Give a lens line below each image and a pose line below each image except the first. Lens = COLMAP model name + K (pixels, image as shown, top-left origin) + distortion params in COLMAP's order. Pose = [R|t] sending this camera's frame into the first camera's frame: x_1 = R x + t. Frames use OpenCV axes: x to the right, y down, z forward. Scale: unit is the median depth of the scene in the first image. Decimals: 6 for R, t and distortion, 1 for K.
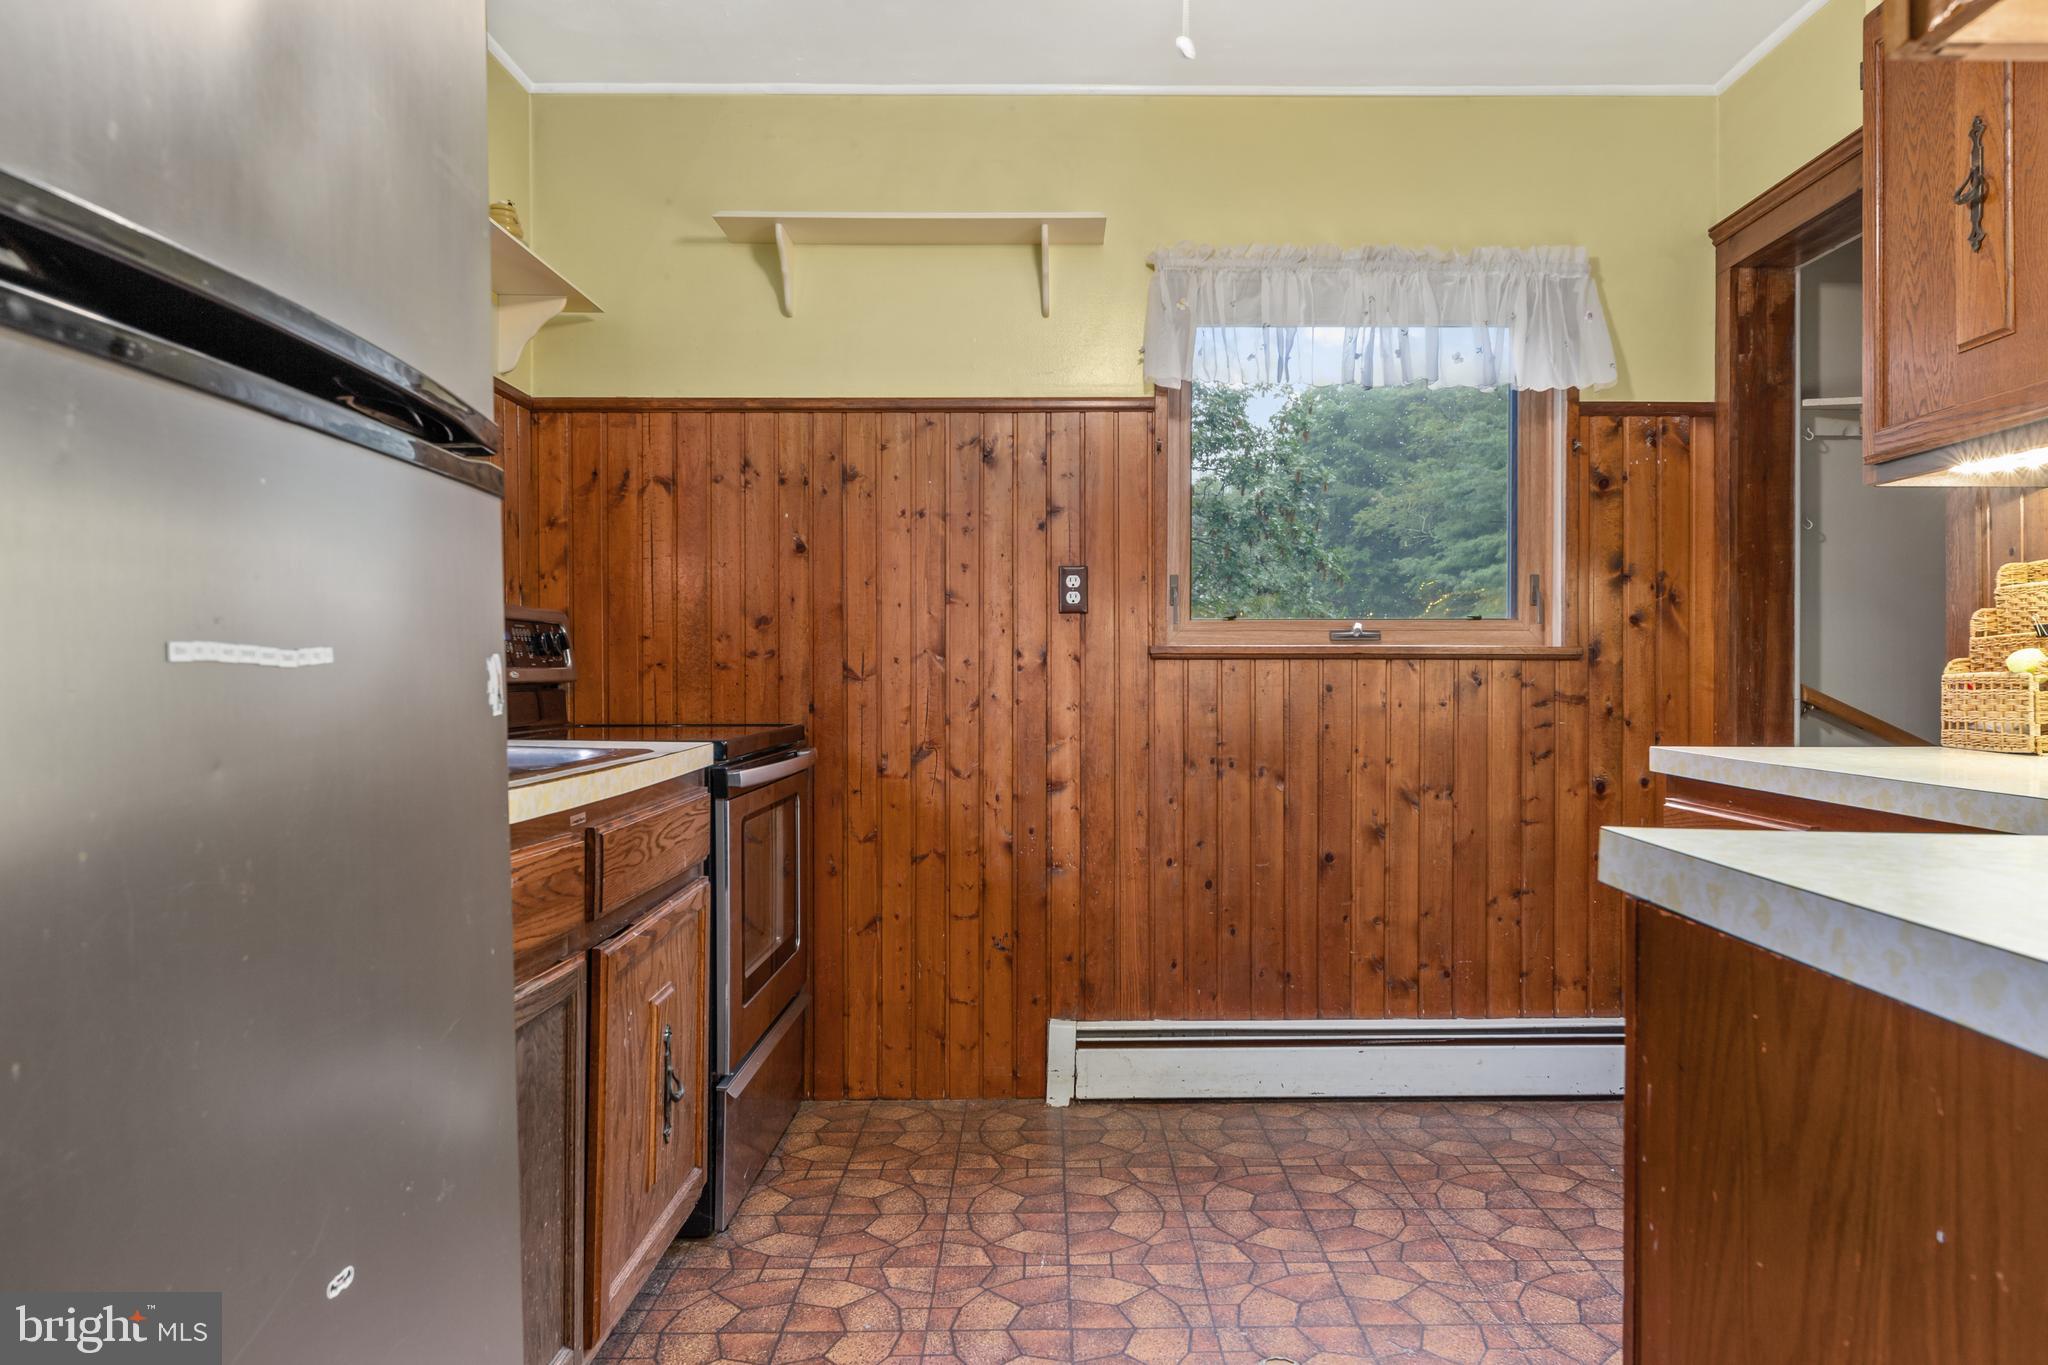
lens RADIAL K [[1343.3, 0, 1034.8], [0, 1343.3, 695.0], [0, 0, 1]] dist [0.011528, -0.017286]
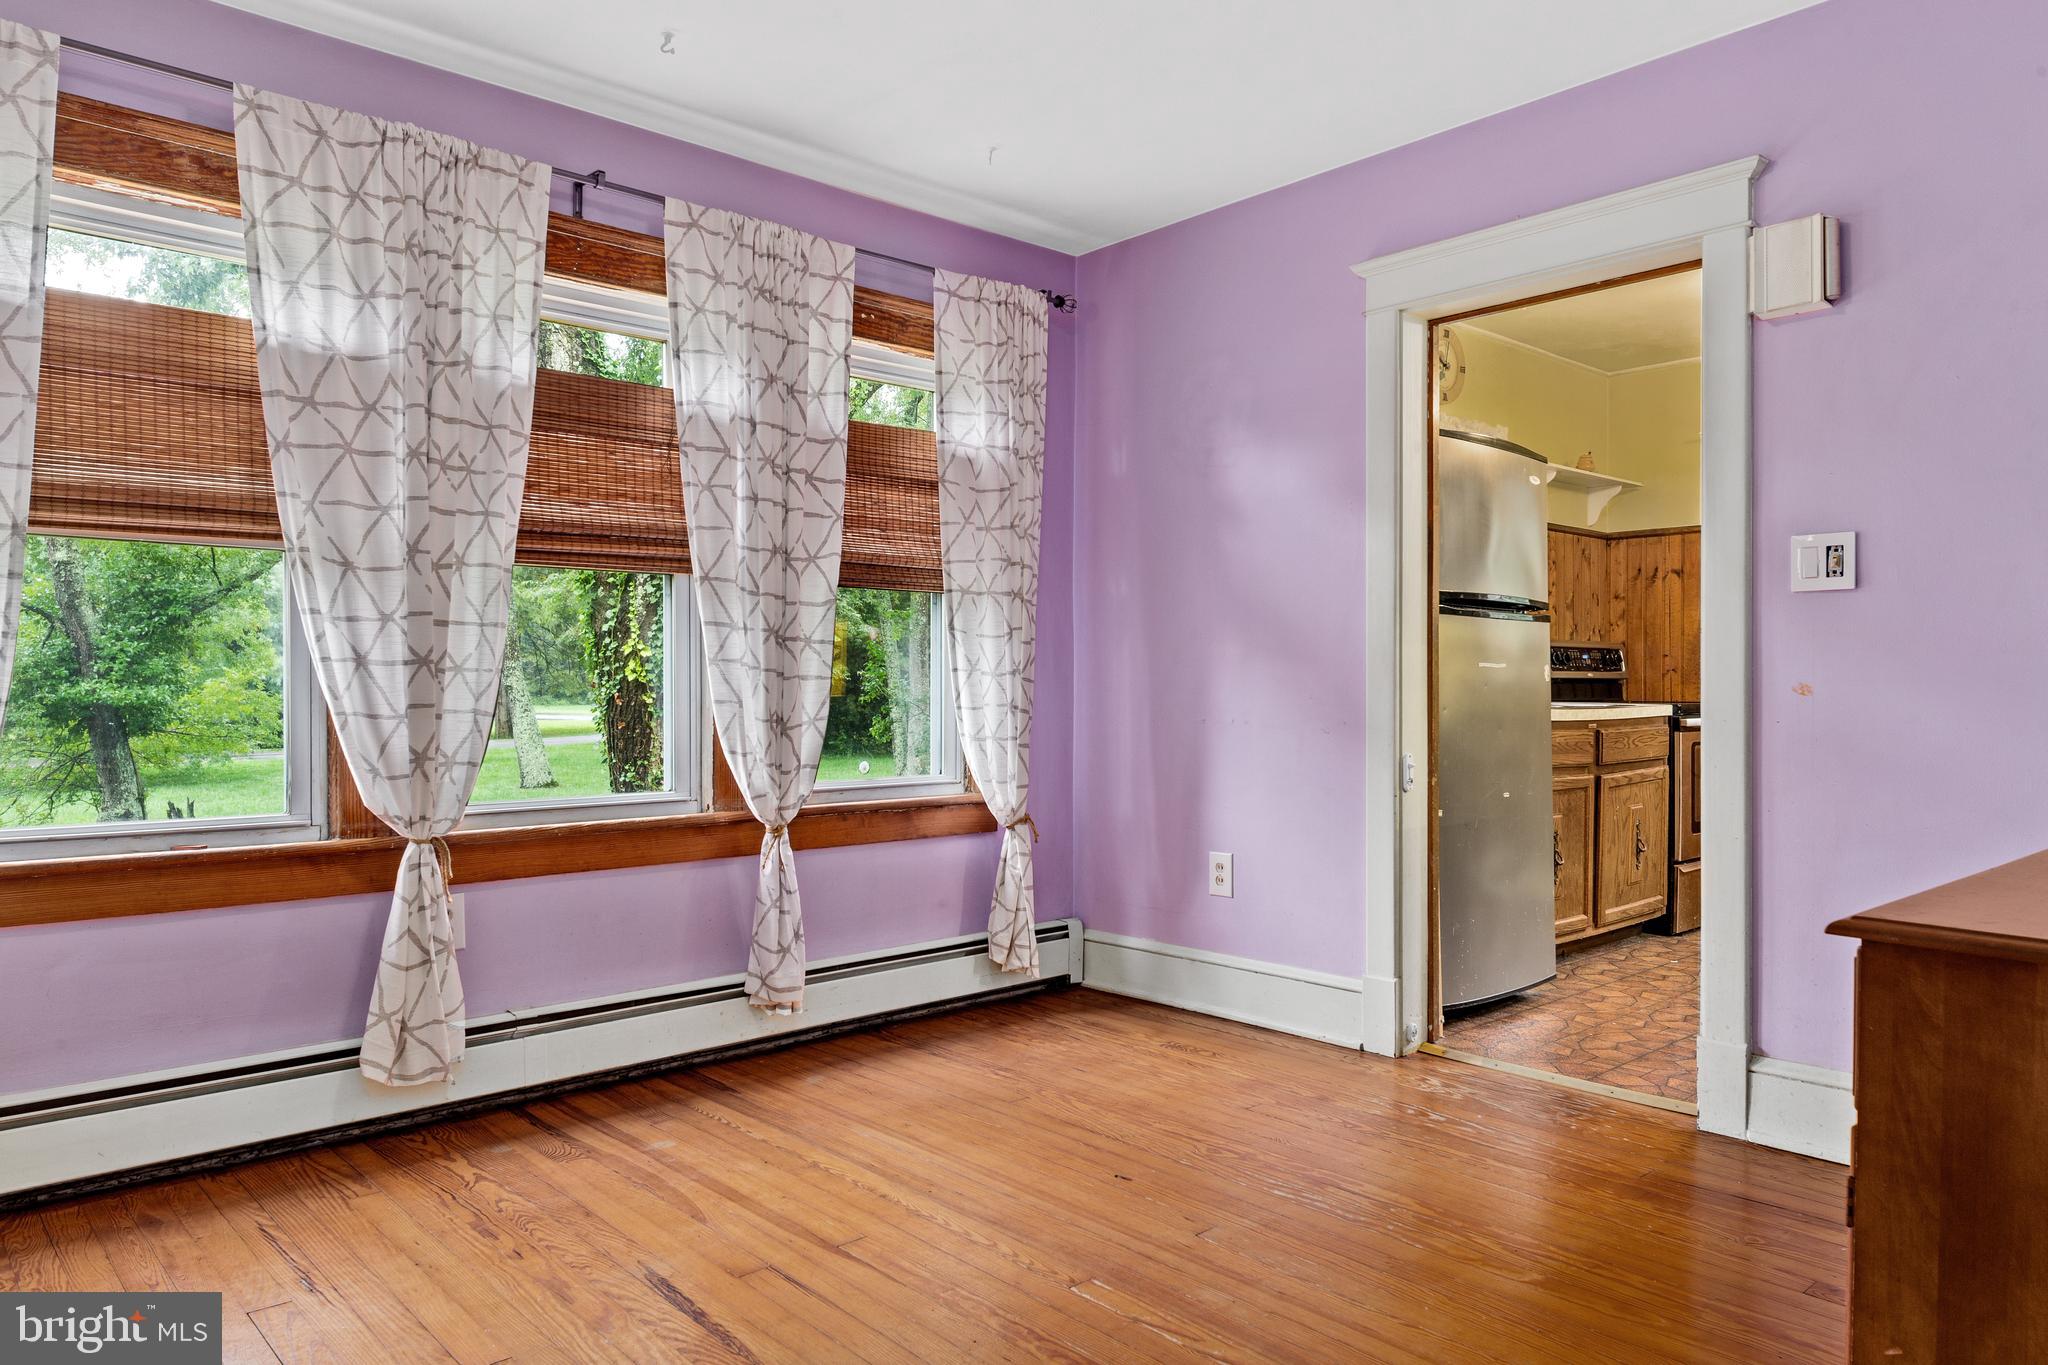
lens RADIAL K [[1343.3, 0, 1034.8], [0, 1343.3, 695.0], [0, 0, 1]] dist [0.011528, -0.017286]
pose [[0.681825, 0.008776, -0.731463, 0.637423], [-0.014626, 0.999892, -0.001637, 0.037410], [0.731369, 0.011815, 0.681879, -1.217145]]
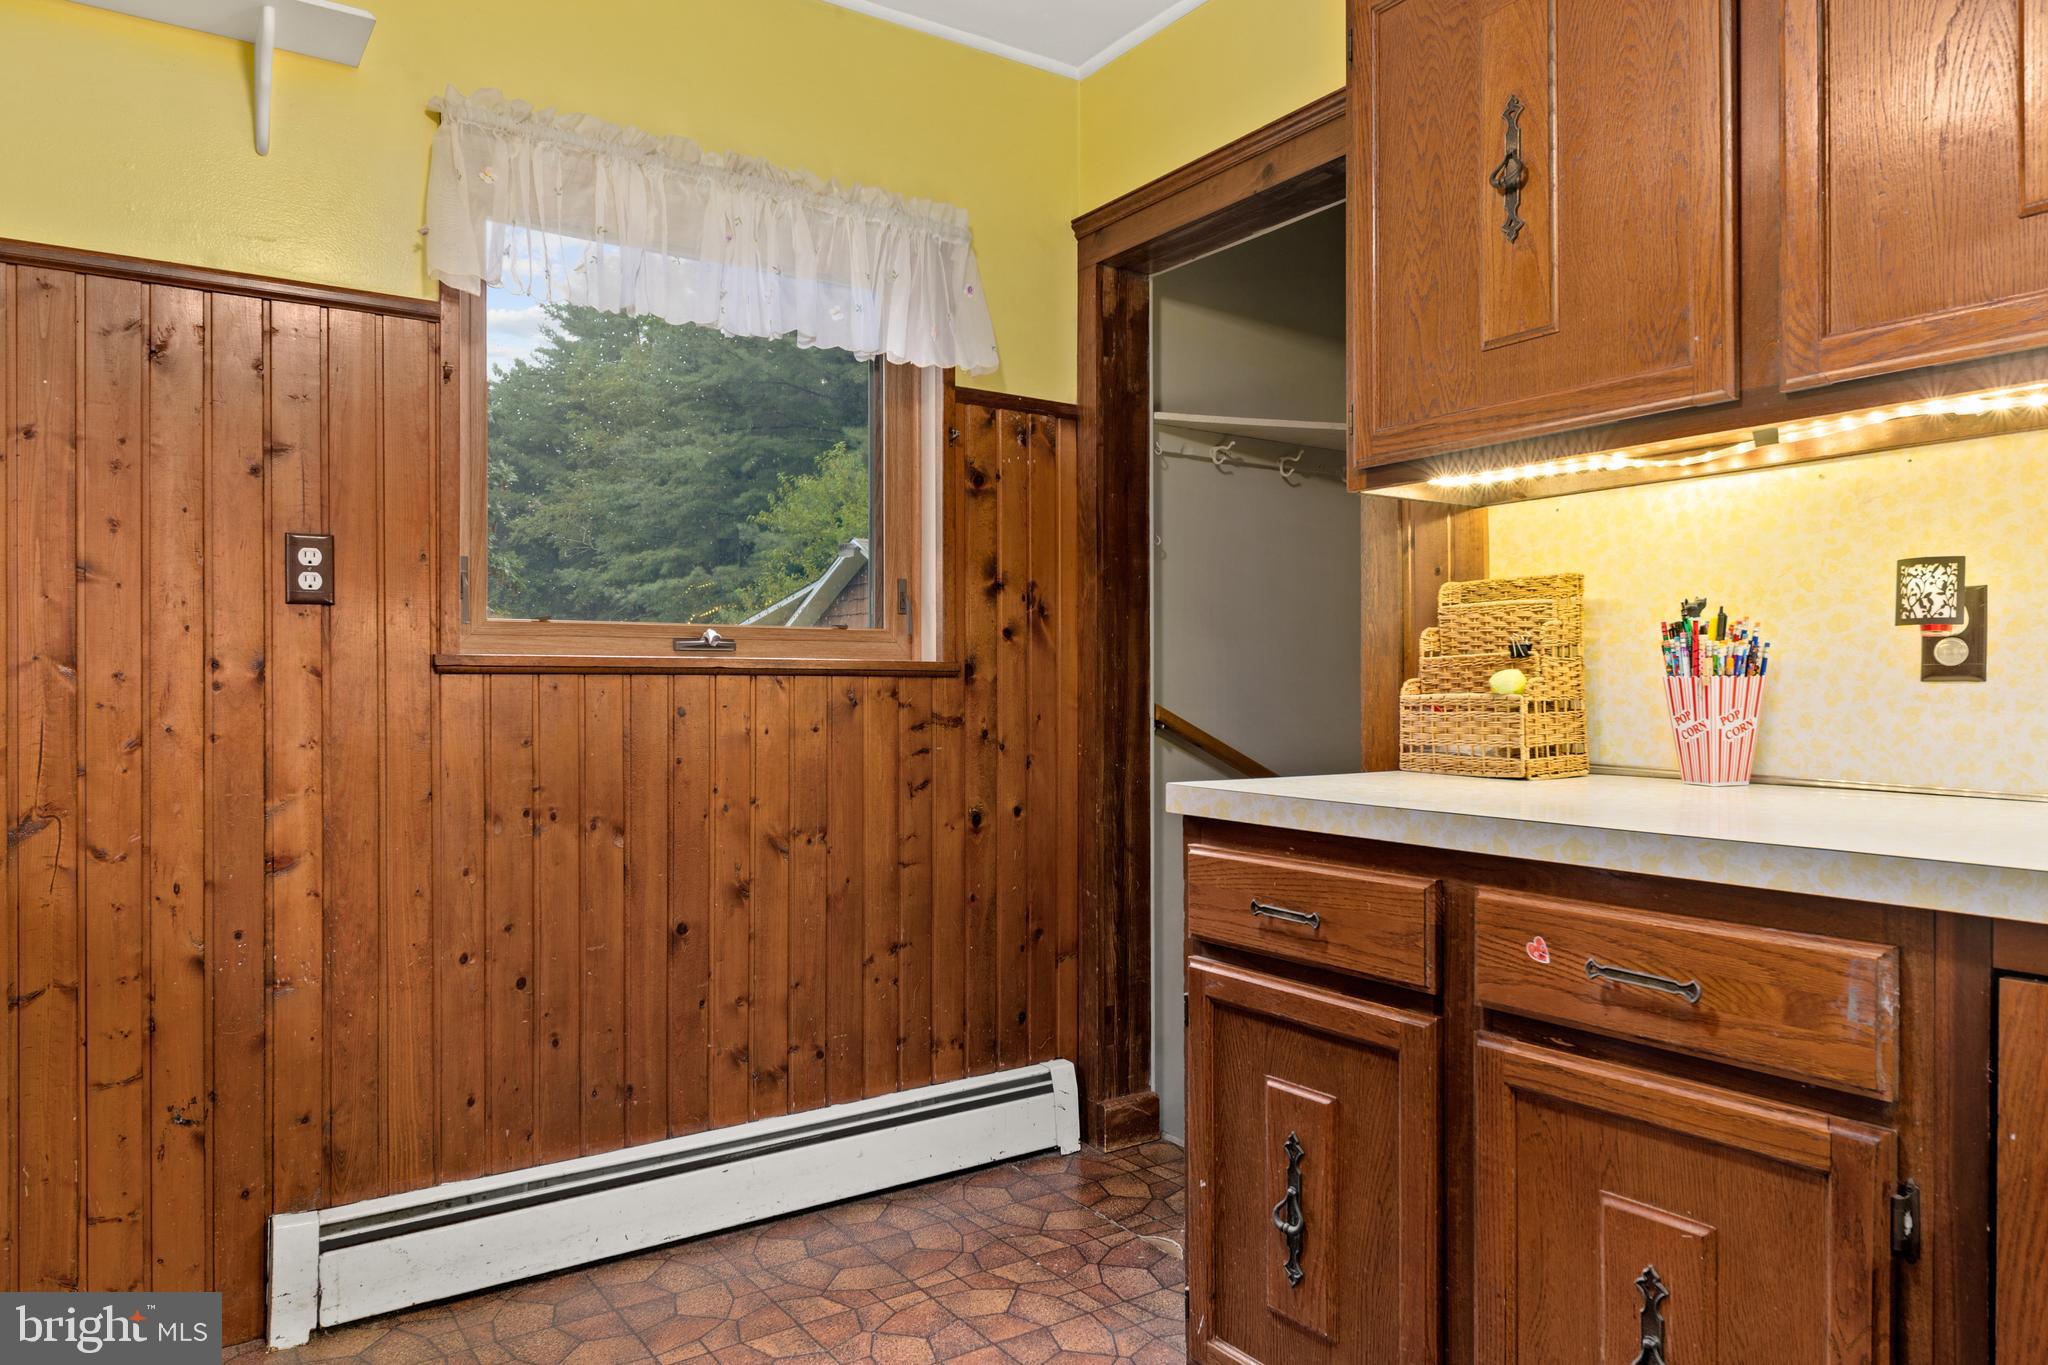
lens RADIAL K [[1343.3, 0, 1034.8], [0, 1343.3, 695.0], [0, 0, 1]] dist [0.011528, -0.017286]
pose [[0.822354, -0.003355, 0.568966, -0.056362], [0.008922, 0.999936, -0.006999, -0.007464], [-0.568906, 0.010832, 0.822331, 0.241287]]
